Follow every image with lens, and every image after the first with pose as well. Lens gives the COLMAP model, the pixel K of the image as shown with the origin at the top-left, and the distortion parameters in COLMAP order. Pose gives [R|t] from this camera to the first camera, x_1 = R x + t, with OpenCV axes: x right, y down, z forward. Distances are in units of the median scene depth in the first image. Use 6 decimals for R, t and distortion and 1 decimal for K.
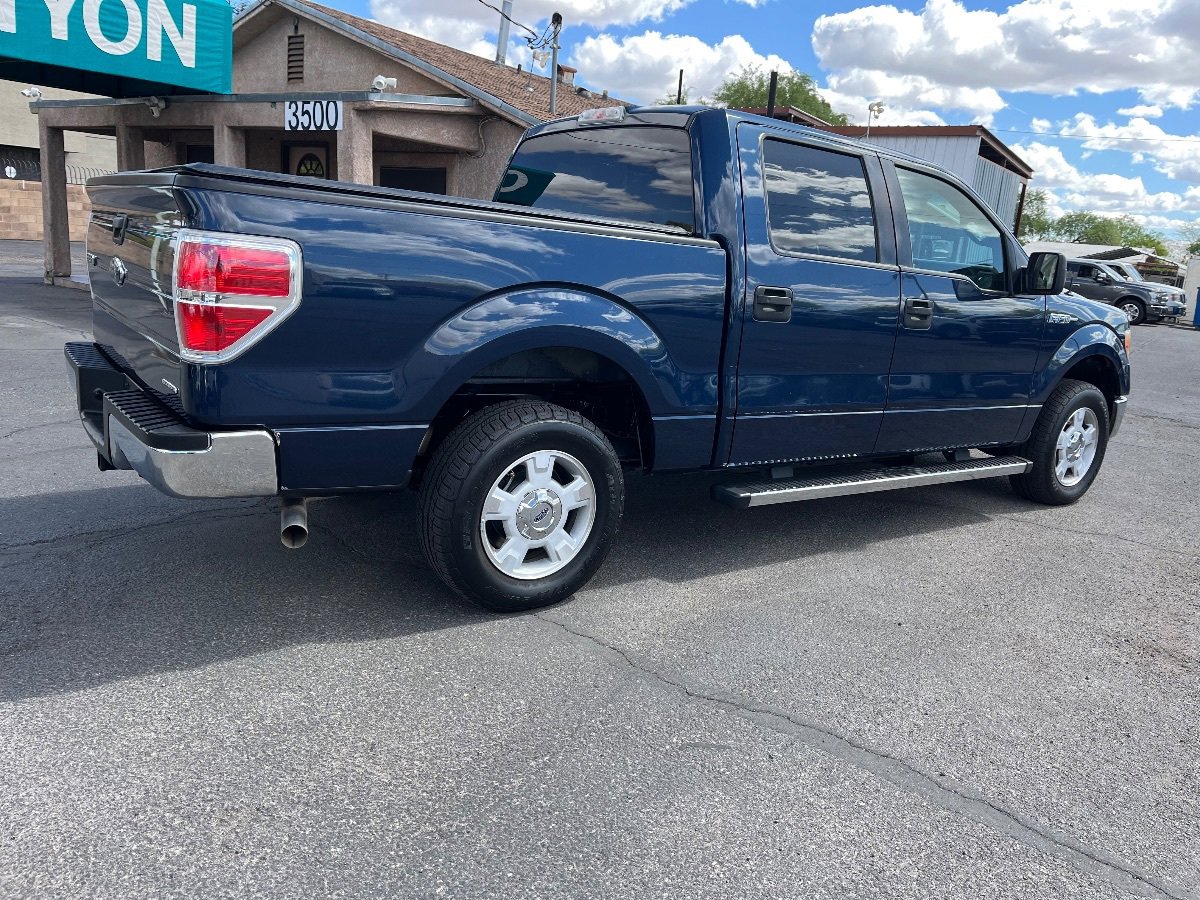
lens RADIAL K [[911.1, 0, 620.4], [0, 911.1, 451.5], [0, 0, 1]] dist [0.075518, -0.114957]
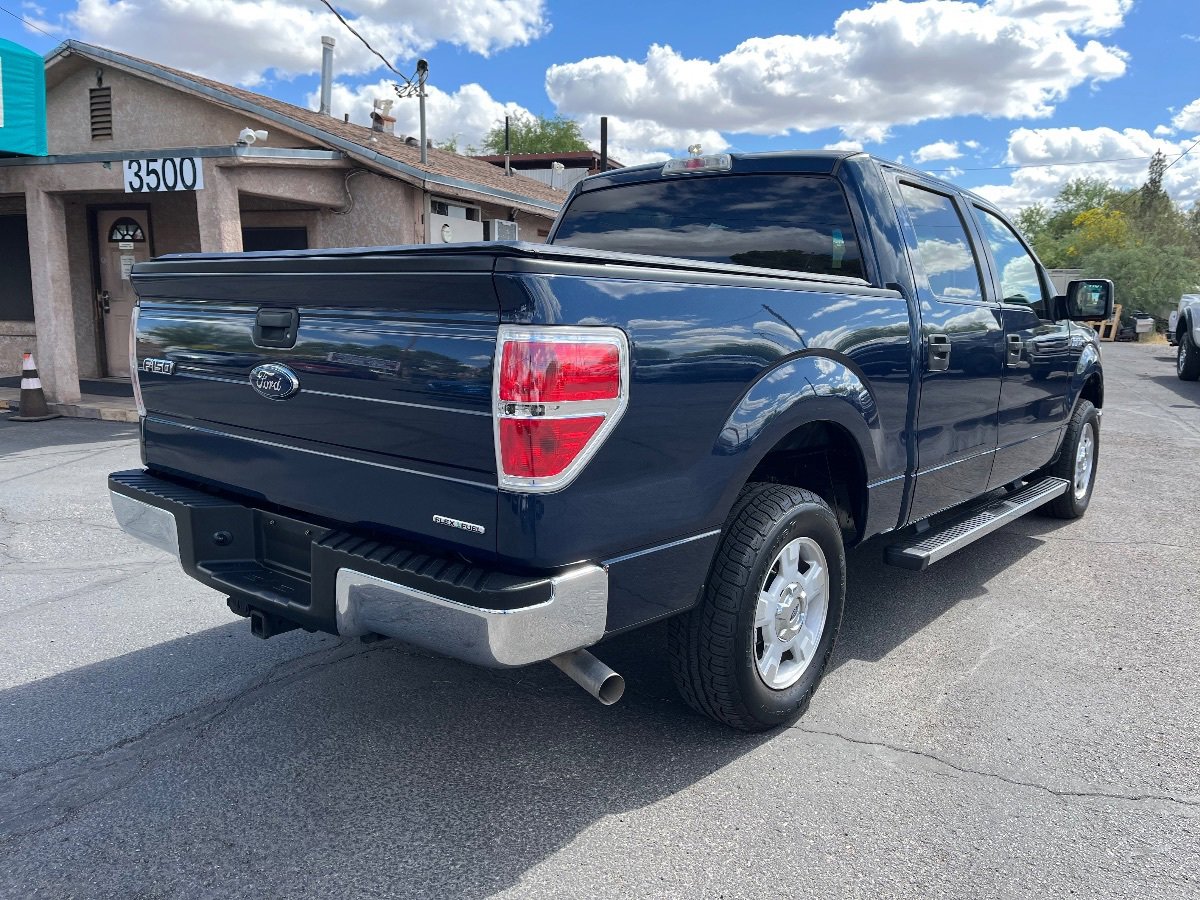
lens RADIAL K [[911.1, 0, 620.4], [0, 911.1, 451.5], [0, 0, 1]] dist [0.075518, -0.114957]
pose [[0.965241, -0.106104, 0.238853, -0.146525], [0.116538, 0.992734, -0.029953, -0.025349], [-0.233940, 0.056747, 0.970594, 0.058614]]
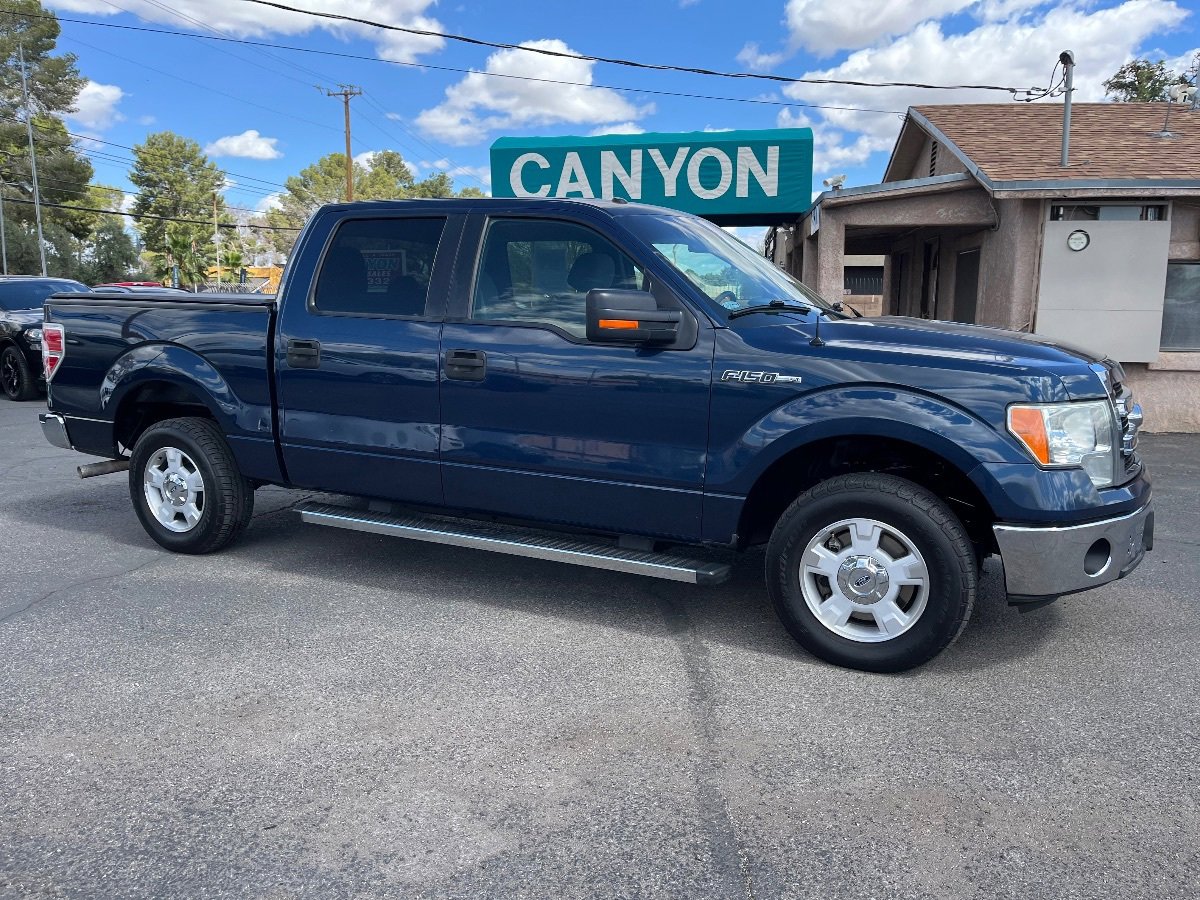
lens RADIAL K [[915.3, 0, 607.8], [0, 915.3, 464.3], [0, 0, 1]] dist [0.050917, -0.077405]
pose [[0.455571, 0.073366, -0.887171, 0.542865], [-0.162764, 0.986663, -0.001987, -0.030144], [0.875193, 0.145305, 0.461437, 0.303488]]
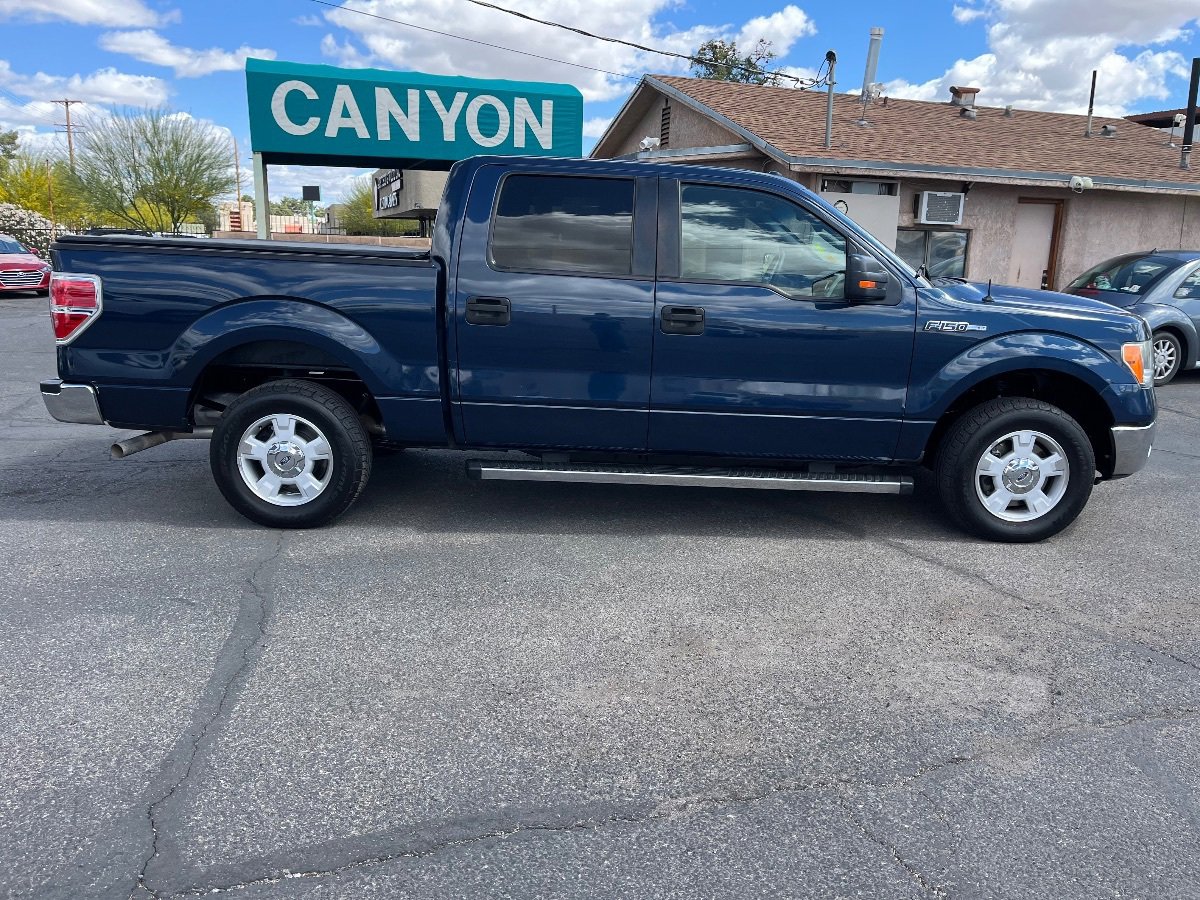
lens RADIAL K [[914.8, 0, 619.4], [0, 914.8, 454.3], [0, 0, 1]] dist [0.075108, -0.117152]
pose [[0.812578, 0.065523, -0.579157, 0.384185], [-0.088466, 0.996014, -0.011438, 0.010077], [0.576099, 0.060530, 0.815136, 0.043461]]
